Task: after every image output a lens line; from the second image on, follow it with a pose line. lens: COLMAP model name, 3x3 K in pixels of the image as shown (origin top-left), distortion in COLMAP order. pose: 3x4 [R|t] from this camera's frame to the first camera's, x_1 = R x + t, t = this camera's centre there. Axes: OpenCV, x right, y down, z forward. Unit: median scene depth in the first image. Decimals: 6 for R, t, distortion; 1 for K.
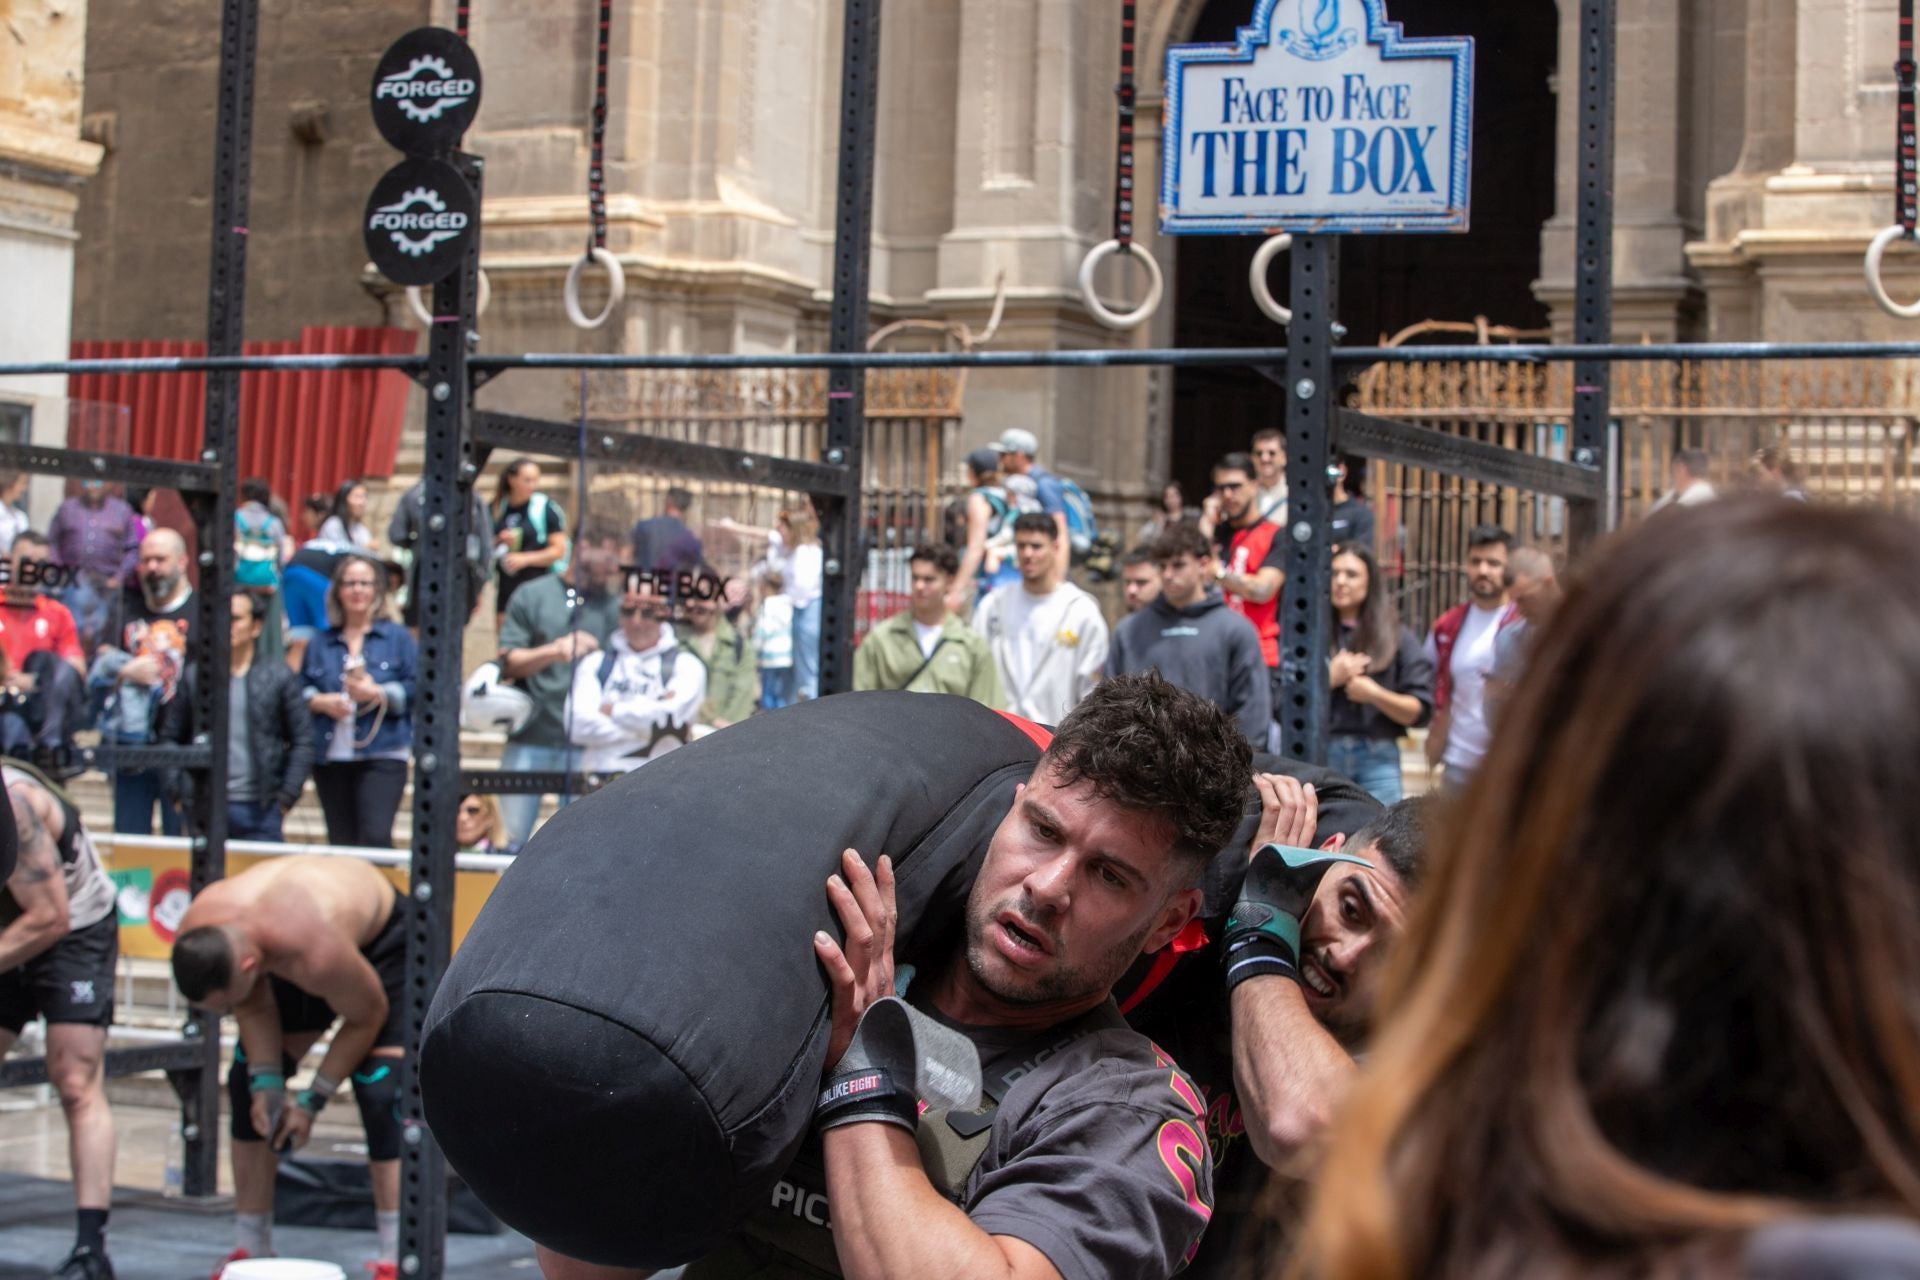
lens RADIAL K [[4144.8, 0, 917.9], [0, 4144.8, 742.6], [0, 0, 1]] dist [-0.314490, 0.485701]
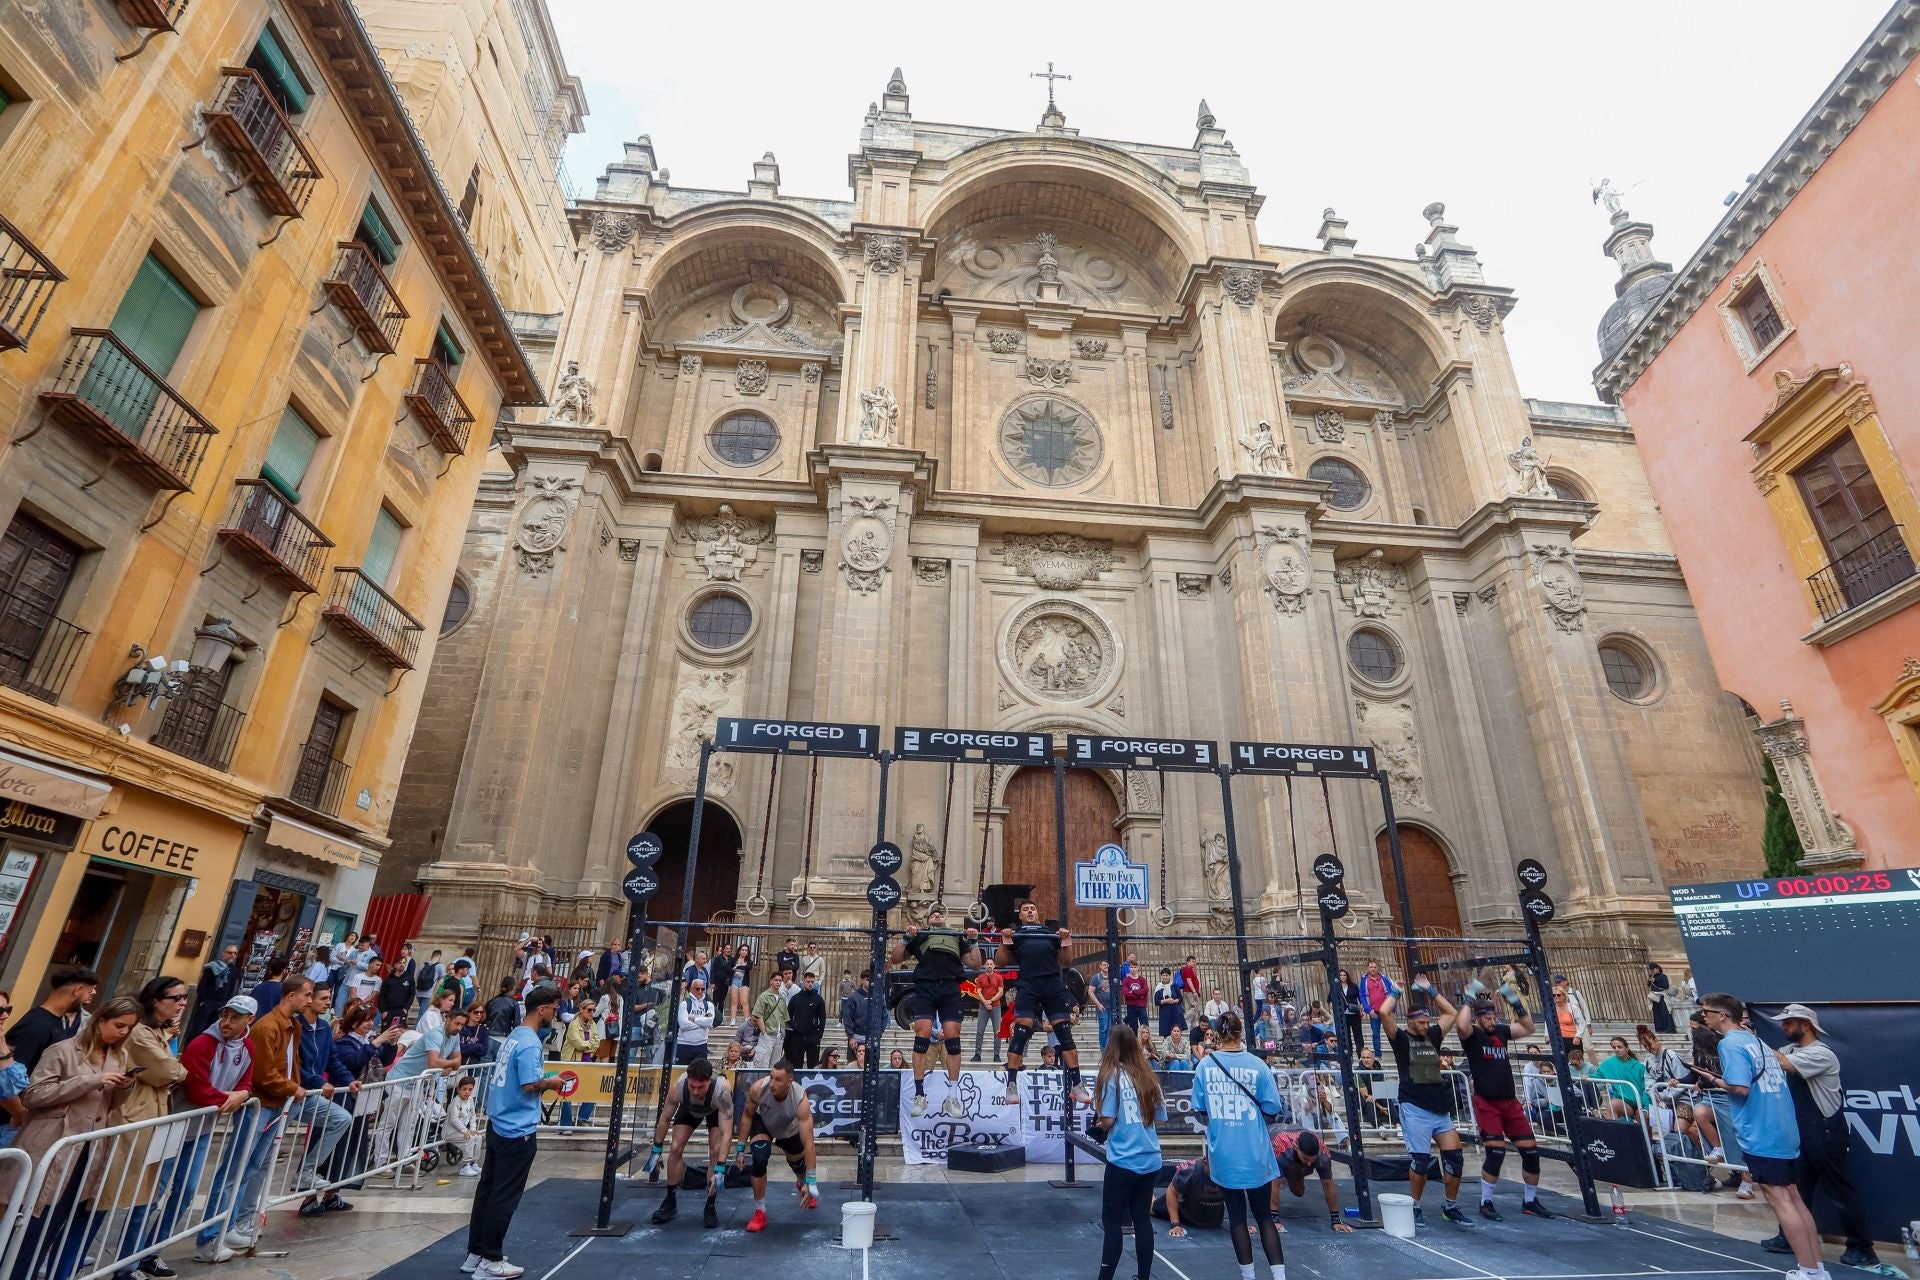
lens RADIAL K [[906.5, 0, 957.0], [0, 906.5, 634.0], [0, 0, 1]] dist [-0.069203, 0.036962]
pose [[0.854683, 0.187670, 0.484042, -0.507734], [0.014323, 0.923495, -0.383343, -0.026152], [-0.518953, 0.334569, 0.786608, 0.216357]]
